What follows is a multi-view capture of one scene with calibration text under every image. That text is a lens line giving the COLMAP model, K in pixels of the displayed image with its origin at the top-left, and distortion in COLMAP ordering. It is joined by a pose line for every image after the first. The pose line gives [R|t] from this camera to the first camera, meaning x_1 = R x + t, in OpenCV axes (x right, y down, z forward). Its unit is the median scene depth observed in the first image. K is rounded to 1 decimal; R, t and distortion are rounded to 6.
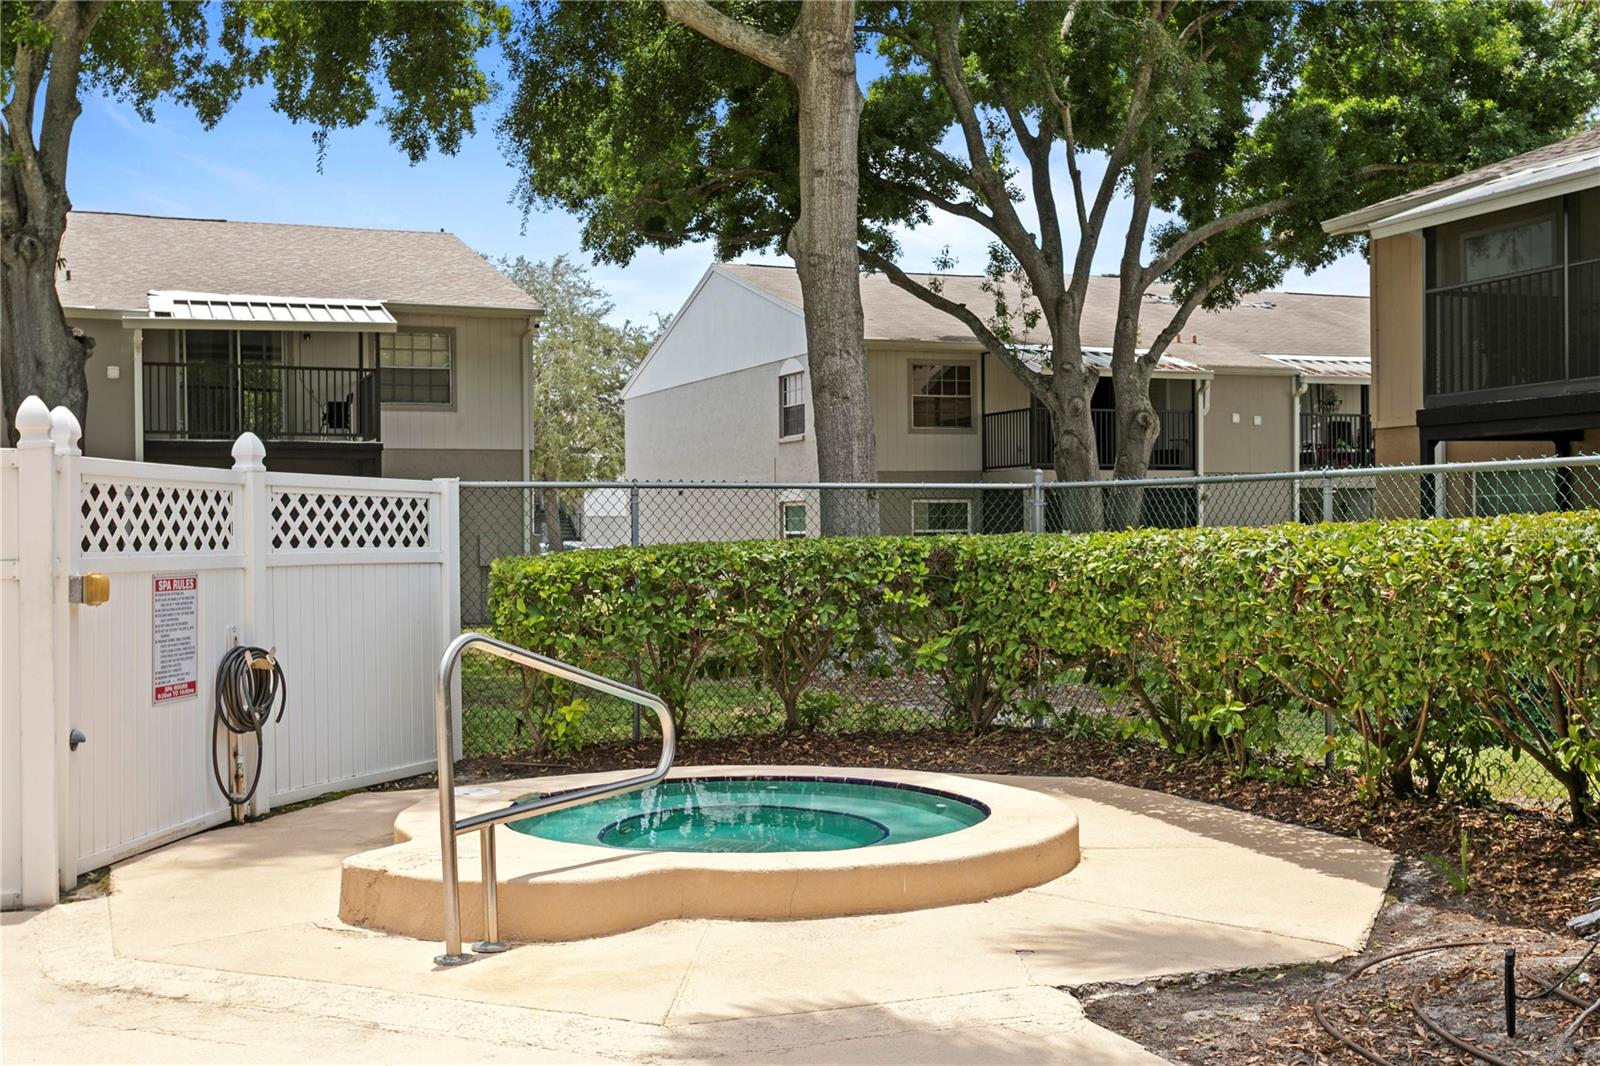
lens RADIAL K [[1840.5, 0, 803.5], [0, 1840.5, 532.2], [0, 0, 1]] dist [0.001424, 0.000000]
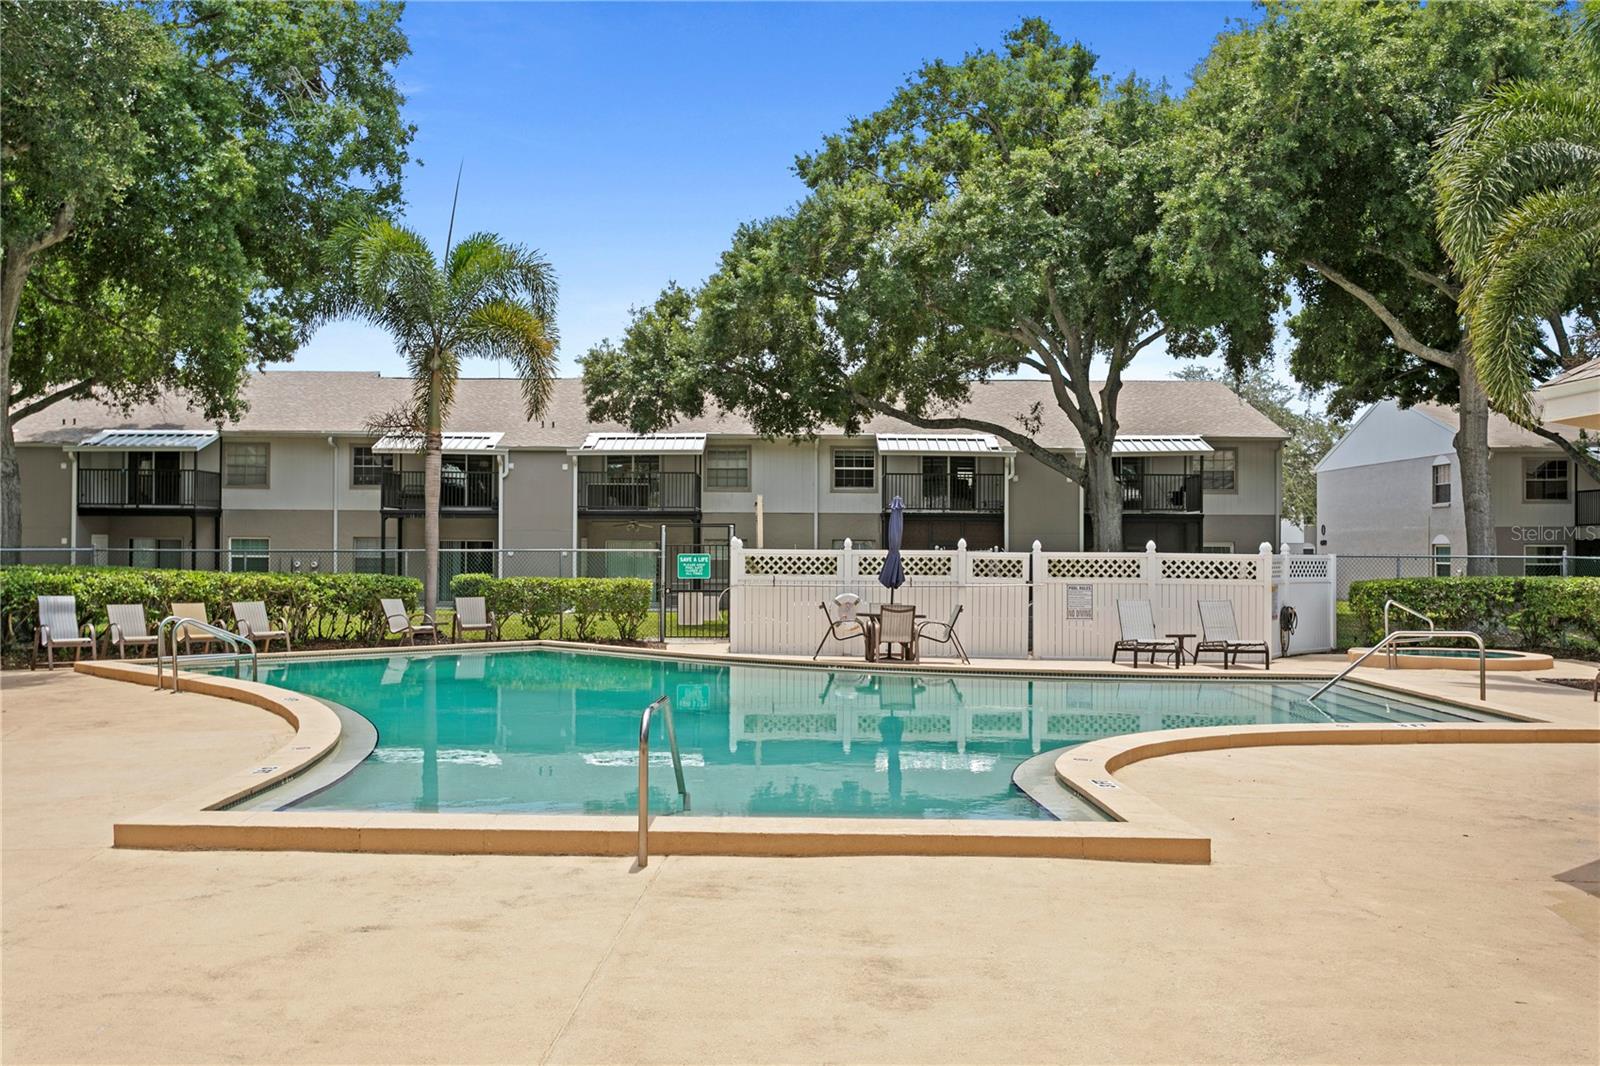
lens RADIAL K [[1501.4, 0, 784.8], [0, 1501.4, 536.1], [0, 0, 1]] dist [0.020384, 0.000000]
pose [[0.918481, 0.009181, -0.395358, -0.016498], [-0.012543, 0.999904, -0.005920, -0.011840], [0.395266, 0.010397, 0.918508, -0.572592]]
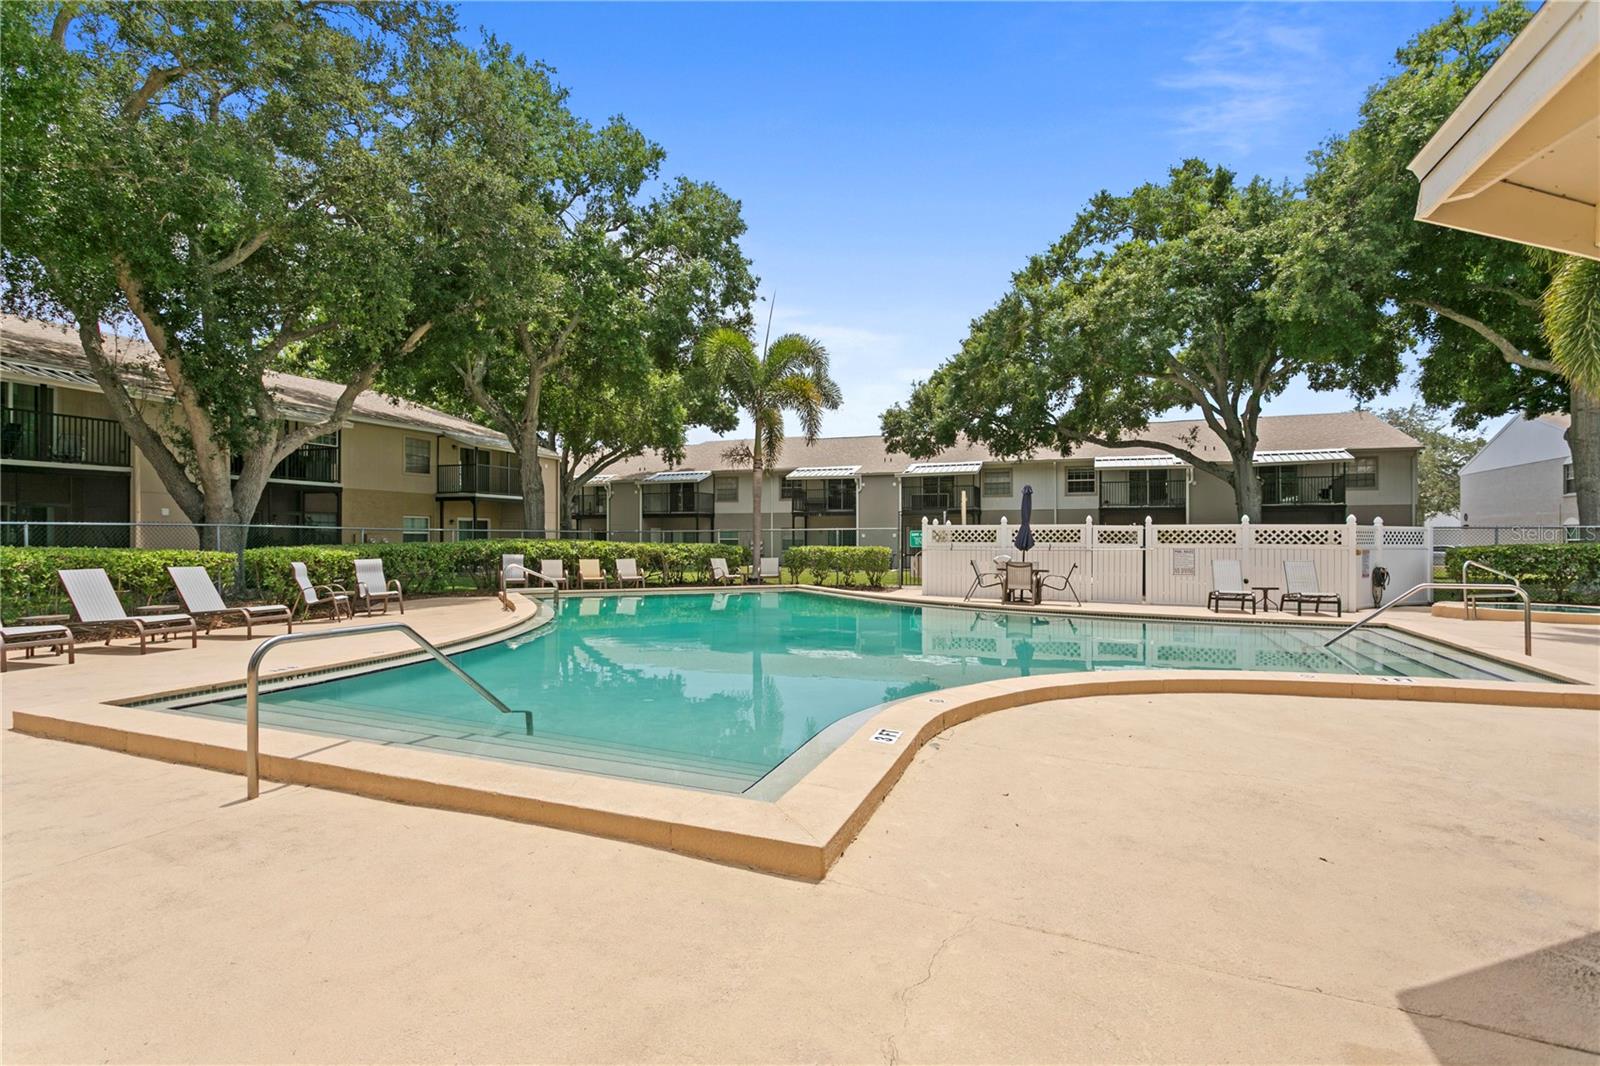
lens RADIAL K [[822.7, 0, 765.7], [0, 822.7, 539.5], [0, 0, 1]] dist [-0.002015, 0.007931]
pose [[0.708022, 0.008475, -0.706139, 0.011747], [-0.005264, 0.999964, 0.006723, -0.002294], [0.706170, -0.001043, 0.708041, -0.404255]]
